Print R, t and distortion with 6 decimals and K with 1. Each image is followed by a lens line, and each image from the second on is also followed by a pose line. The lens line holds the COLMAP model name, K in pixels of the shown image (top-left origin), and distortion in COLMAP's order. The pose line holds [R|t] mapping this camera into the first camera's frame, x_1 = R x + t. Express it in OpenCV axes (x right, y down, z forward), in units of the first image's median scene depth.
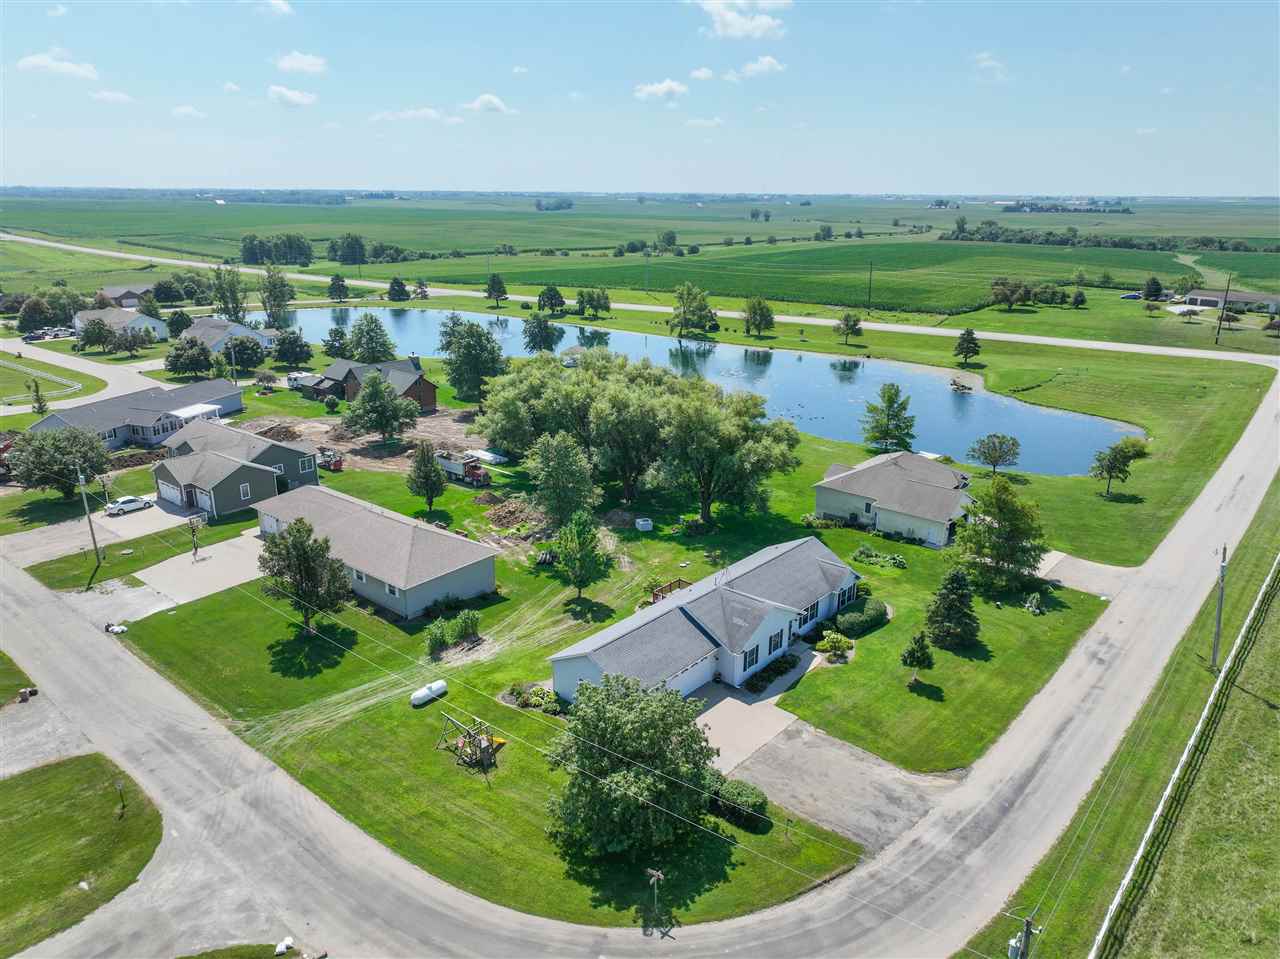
lens RADIAL K [[899.1, 0, 637.4], [0, 899.1, 467.9], [0, 0, 1]] dist [0.004014, 0.007304]
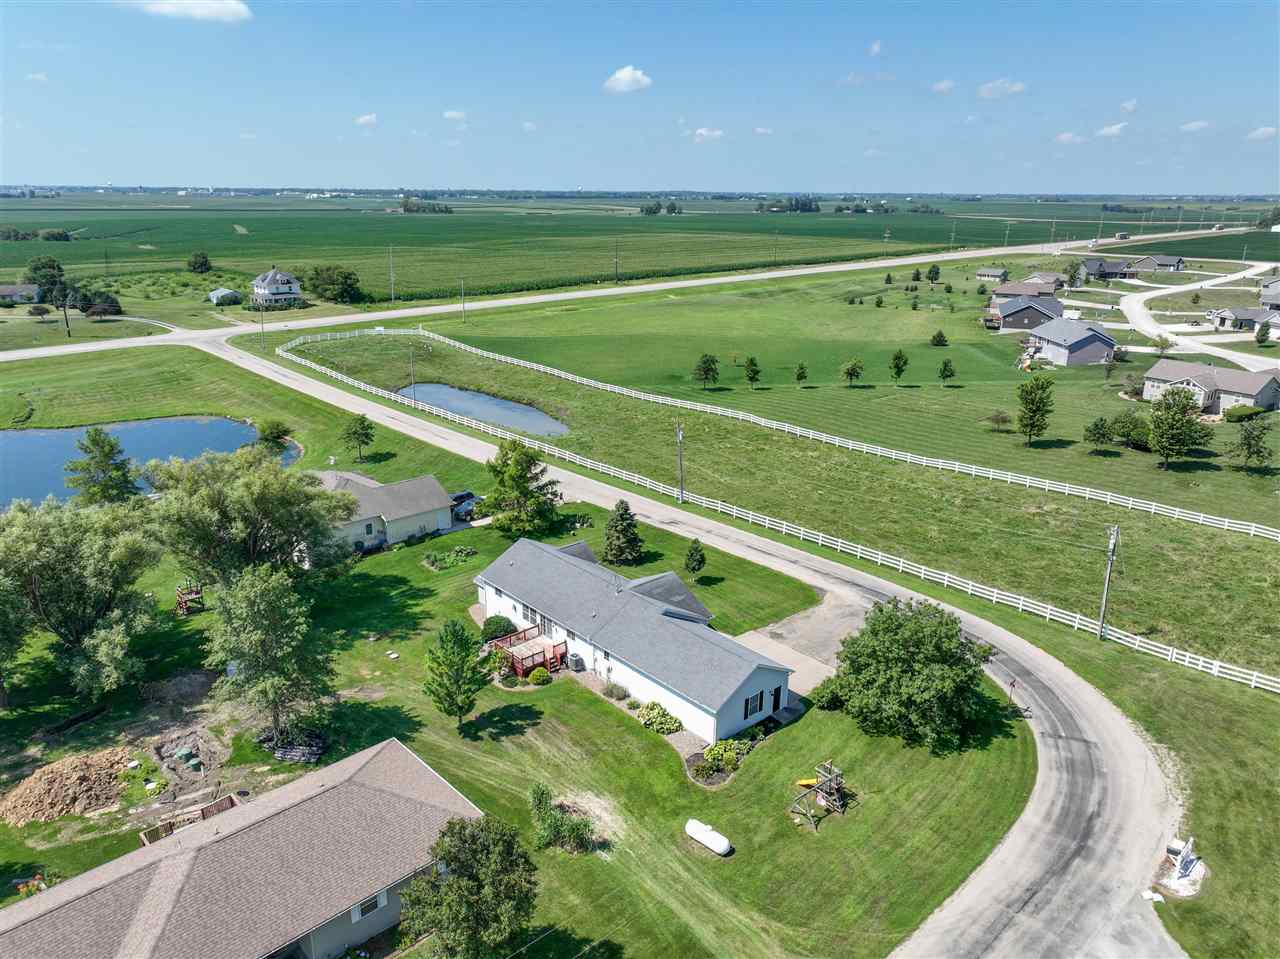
lens RADIAL K [[899.1, 0, 637.0], [0, 899.1, 490.0], [0, 0, 1]] dist [0.004014, 0.007304]
pose [[0.122361, -0.321013, 0.939137, -0.929657], [0.287016, 0.917261, 0.276140, -0.276709], [-0.950079, 0.235758, 0.204372, 0.875627]]
